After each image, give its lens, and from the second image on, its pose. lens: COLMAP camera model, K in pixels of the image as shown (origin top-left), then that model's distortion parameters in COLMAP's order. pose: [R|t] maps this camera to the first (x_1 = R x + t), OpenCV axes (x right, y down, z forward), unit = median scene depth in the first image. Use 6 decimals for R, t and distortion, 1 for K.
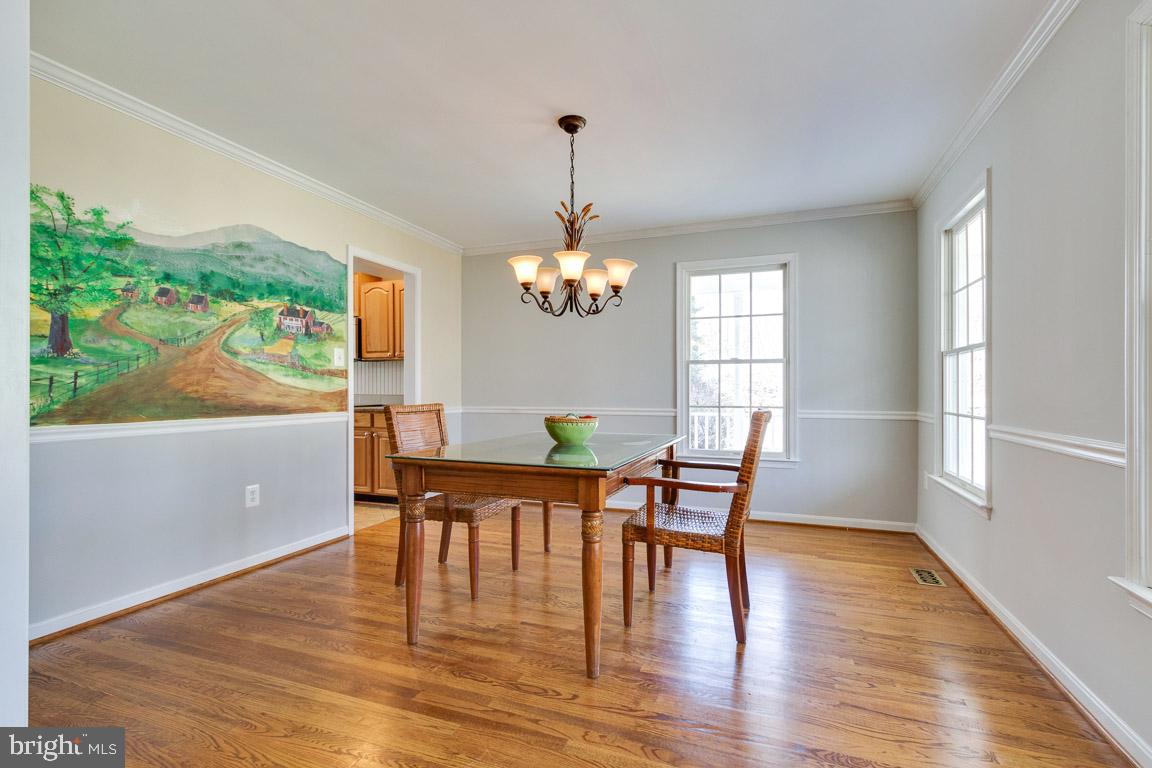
lens RADIAL K [[523.8, 0, 572.0], [0, 523.8, 389.0], [0, 0, 1]] dist [0.003456, -0.000589]
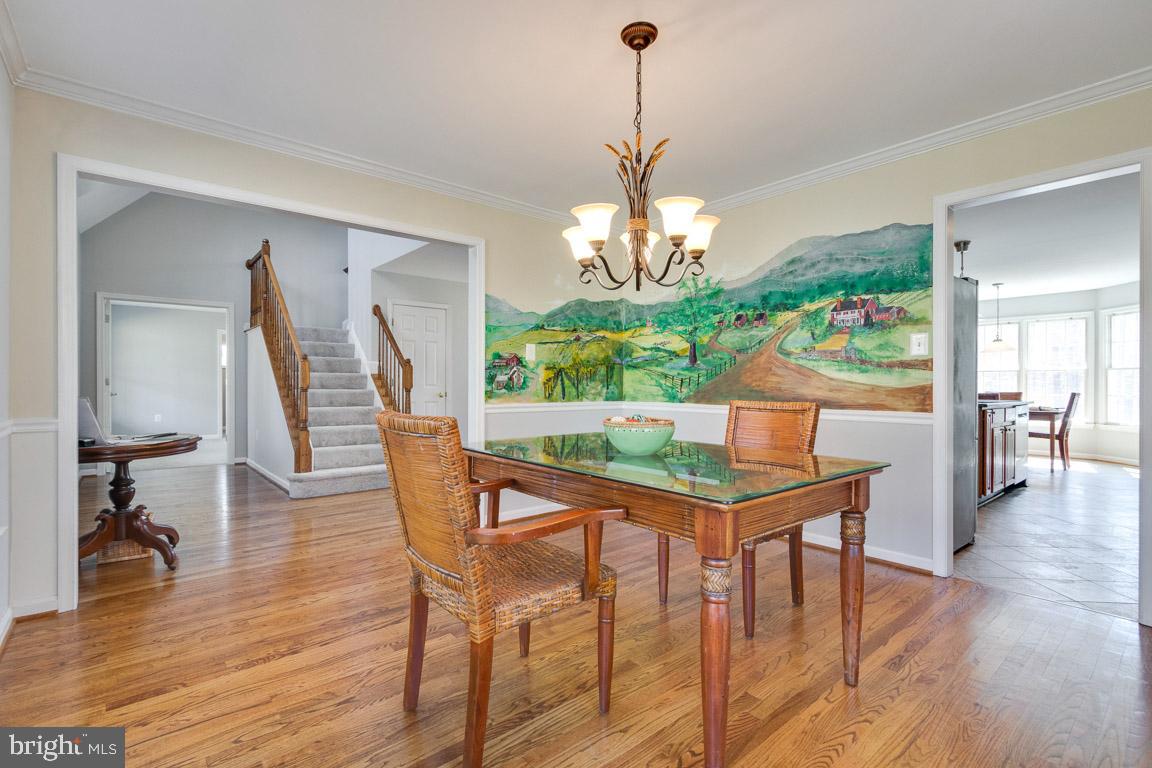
lens RADIAL K [[523.8, 0, 572.0], [0, 523.8, 389.0], [0, 0, 1]] dist [0.003456, -0.000589]
pose [[-0.471805, 0.006034, -0.881682, 0.608189], [-0.002091, 0.999966, 0.007962, 0.002962], [0.881701, 0.005600, -0.471776, 1.074384]]
